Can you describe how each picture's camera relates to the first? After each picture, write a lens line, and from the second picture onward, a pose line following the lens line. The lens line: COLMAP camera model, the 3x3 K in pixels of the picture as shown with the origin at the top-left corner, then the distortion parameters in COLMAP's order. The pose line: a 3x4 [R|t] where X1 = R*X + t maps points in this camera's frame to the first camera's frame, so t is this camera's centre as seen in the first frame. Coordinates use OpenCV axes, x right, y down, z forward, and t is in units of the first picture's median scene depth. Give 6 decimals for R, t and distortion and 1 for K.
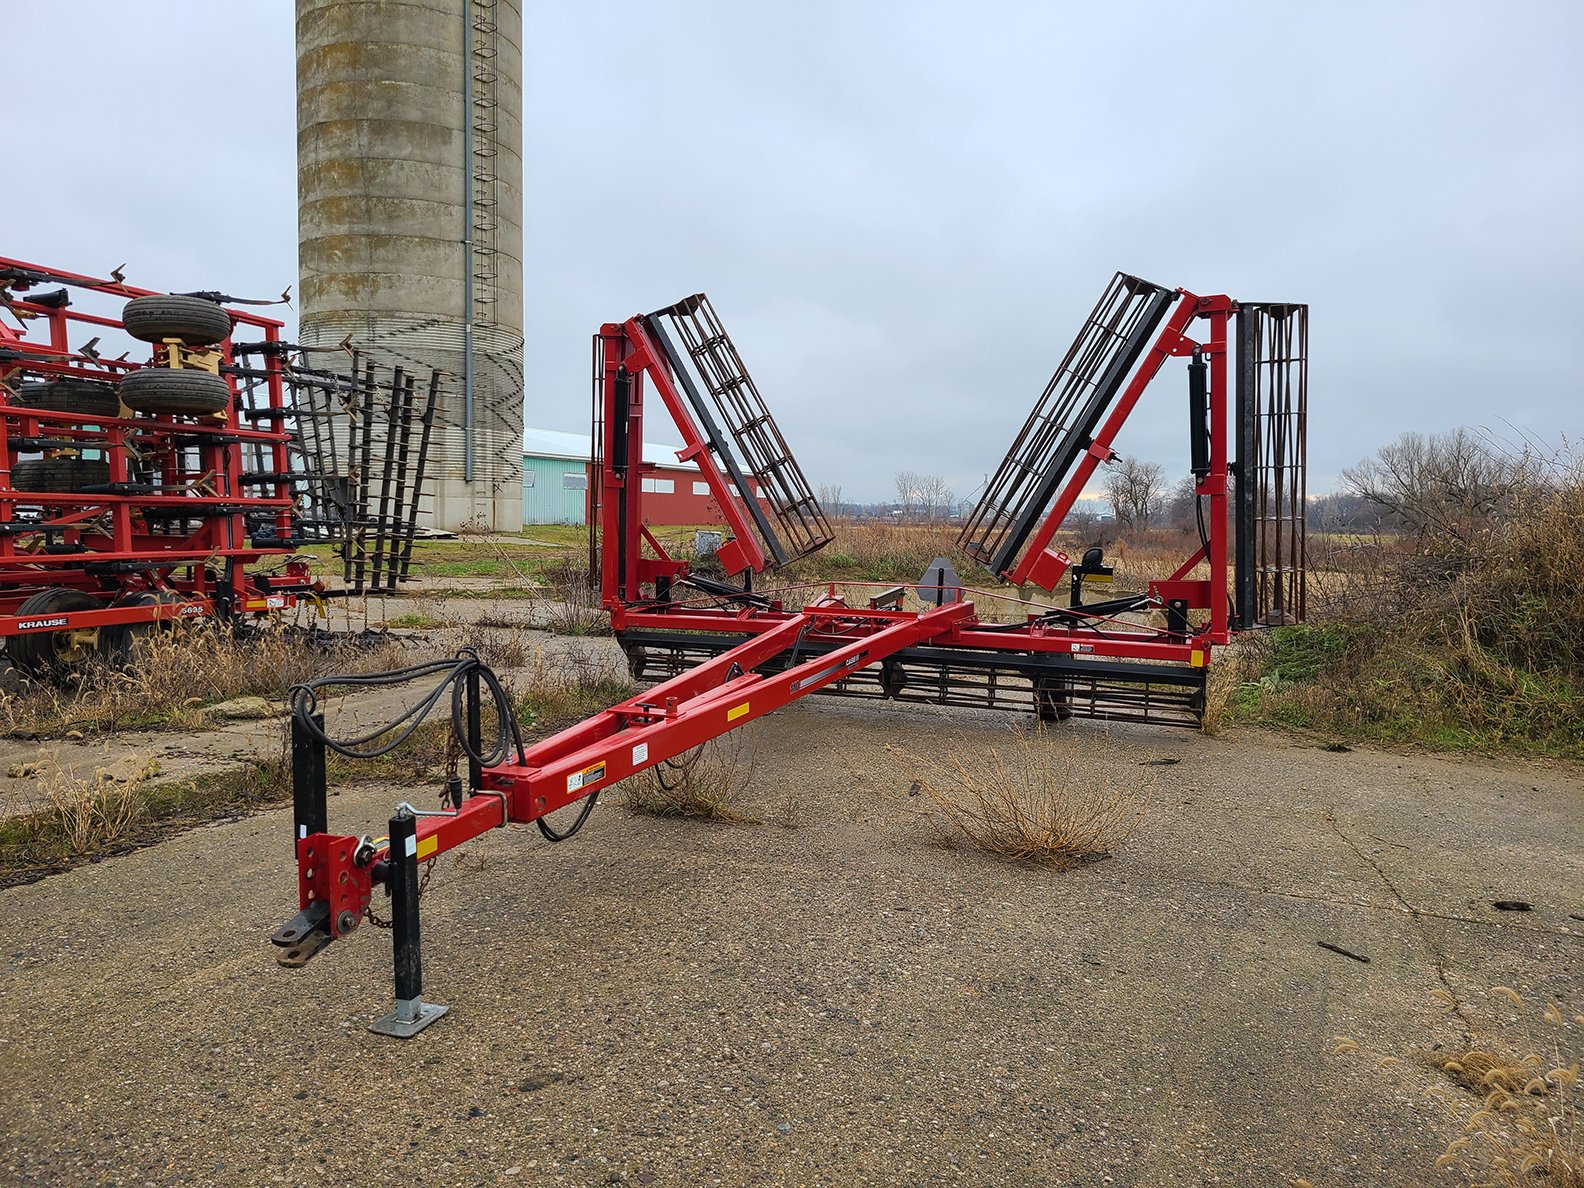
lens RADIAL K [[1169.4, 0, 771.8], [0, 1169.4, 569.1], [0, 0, 1]] dist [0.078827, -0.058401]
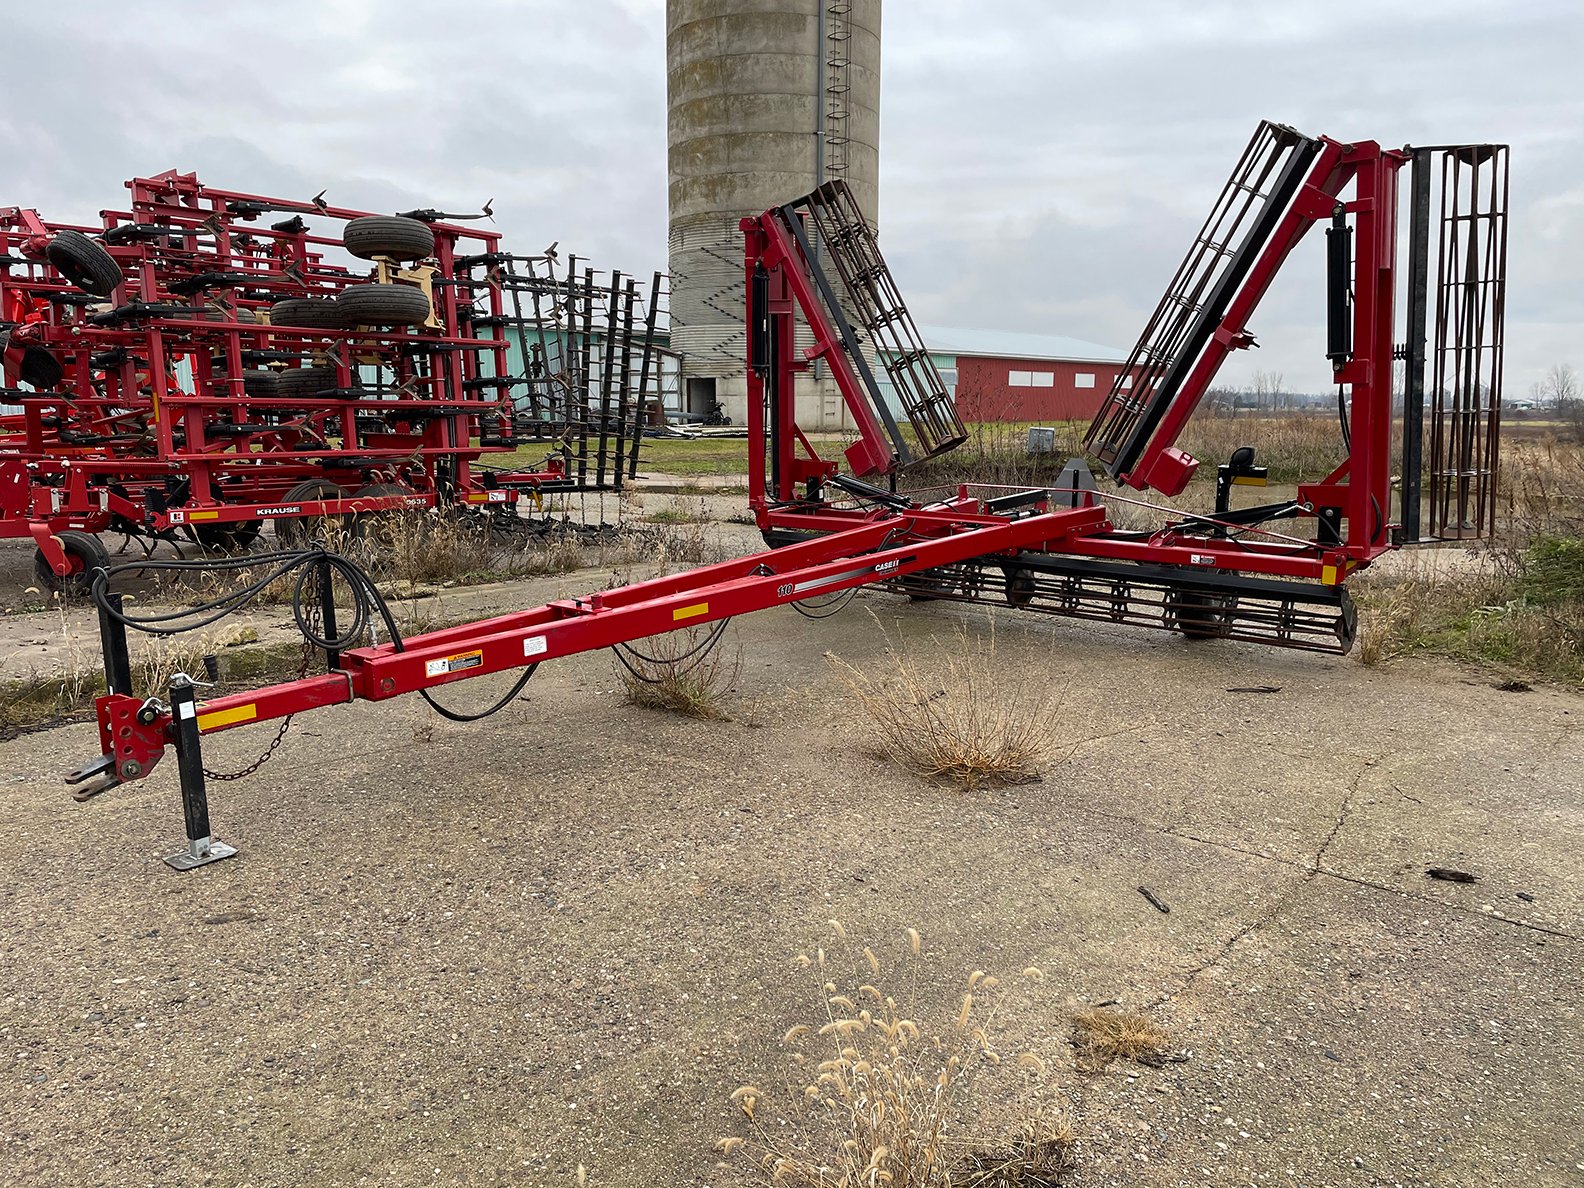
lens RADIAL K [[1189.8, 0, 794.8], [0, 1189.8, 583.4], [0, 0, 1]] dist [0.097482, -0.123705]
pose [[0.948239, 0.036792, -0.315420, 0.234549], [-0.005851, 0.995121, 0.098486, -0.003047], [0.317504, -0.091542, 0.943828, 0.033411]]
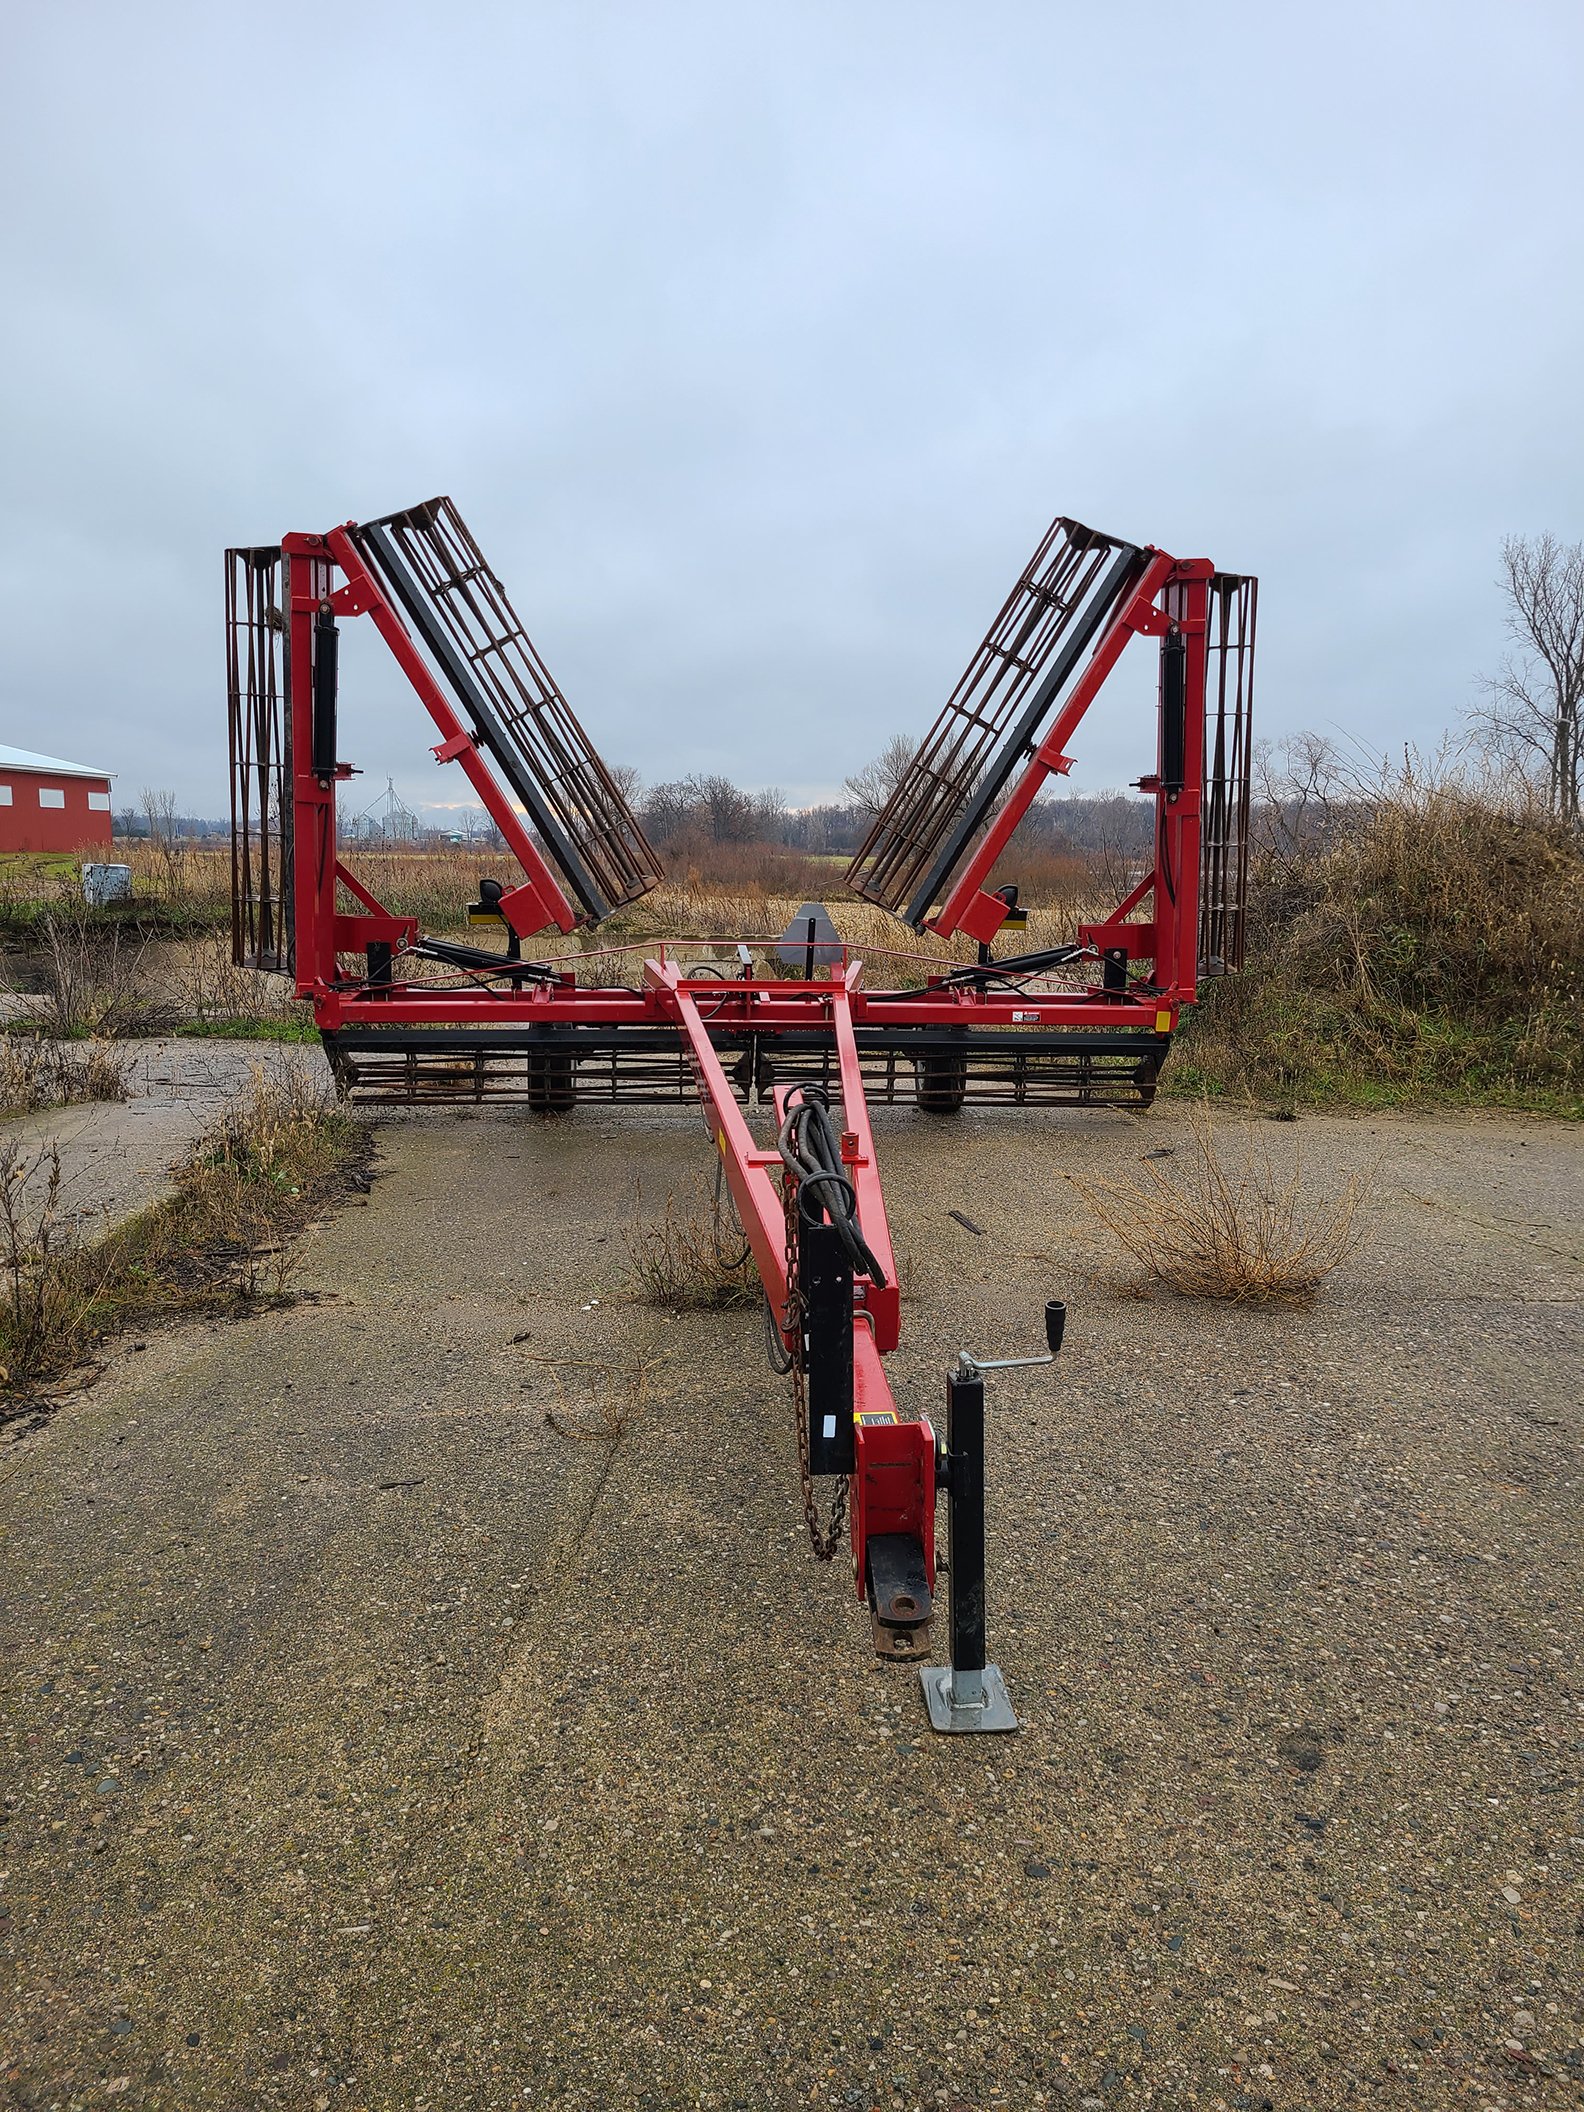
lens RADIAL K [[1560.4, 0, 816.2], [0, 1560.4, 1032.9], [0, 0, 1]] dist [0.076167, -0.057678]
pose [[0.902653, -0.060910, 0.426037, -0.268011], [0.026657, 0.995946, 0.085911, -0.012573], [-0.429543, -0.066191, 0.900617, 0.124906]]
